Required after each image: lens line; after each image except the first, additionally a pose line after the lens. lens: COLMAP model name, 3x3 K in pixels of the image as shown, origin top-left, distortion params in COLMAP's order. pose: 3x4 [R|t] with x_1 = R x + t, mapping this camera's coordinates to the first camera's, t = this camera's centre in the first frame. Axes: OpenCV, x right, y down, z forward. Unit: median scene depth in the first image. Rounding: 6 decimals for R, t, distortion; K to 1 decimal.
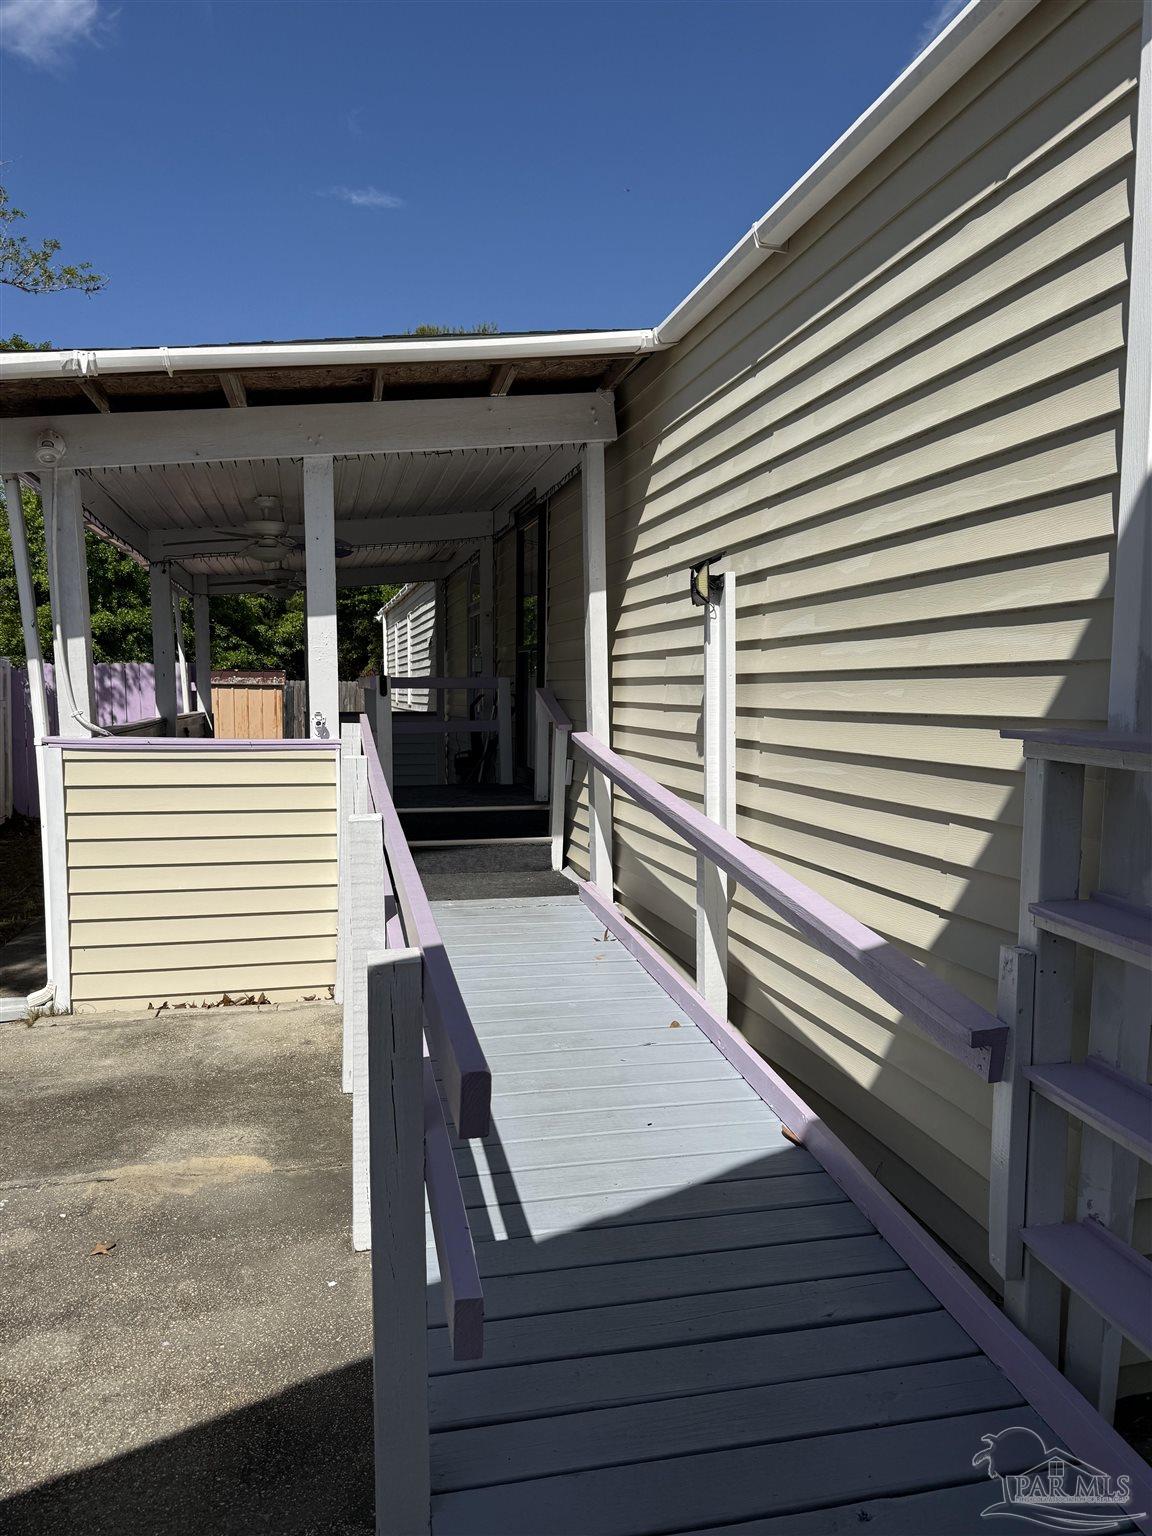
lens RADIAL K [[1055.1, 0, 623.1], [0, 1055.1, 785.0], [0, 0, 1]] dist [0.027992, -0.102721]
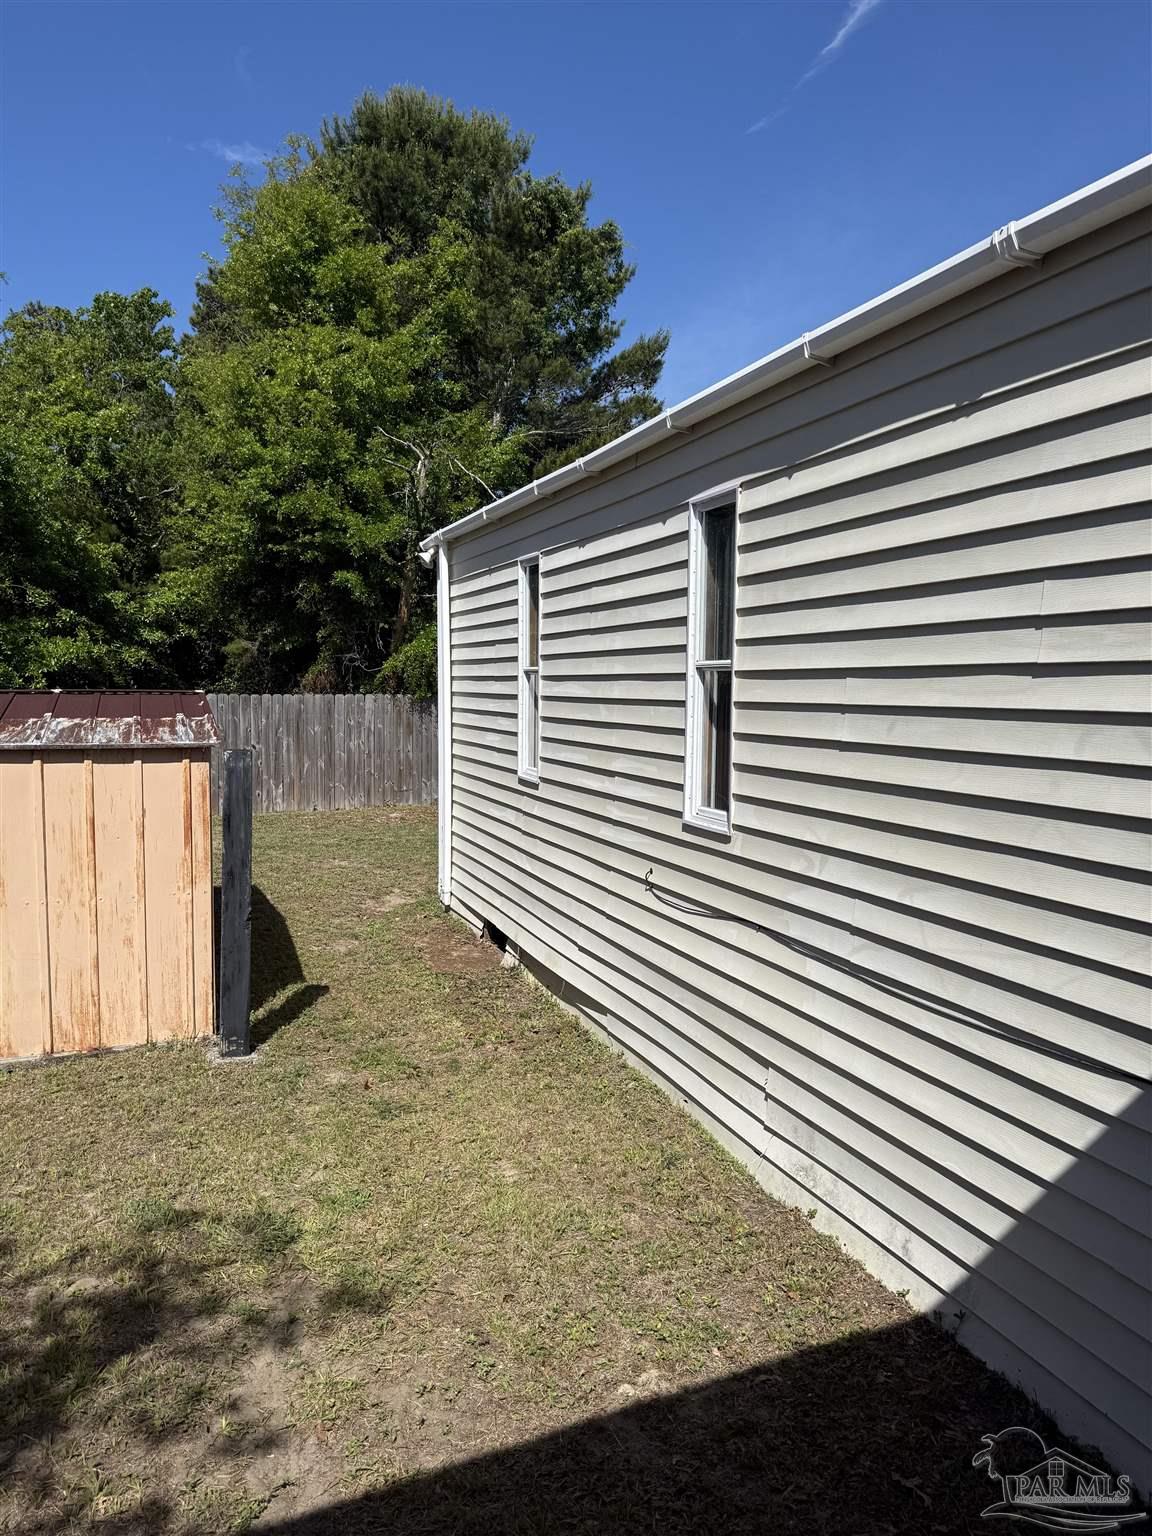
lens RADIAL K [[1061.8, 0, 576.0], [0, 1061.8, 768.0], [0, 0, 1]] dist [0.054955, -0.077608]
pose [[0.996428, 0.000281, 0.084451, -0.745508], [0.000594, 0.999946, -0.010338, -0.261050], [-0.084450, 0.010352, 0.996374, 2.096786]]
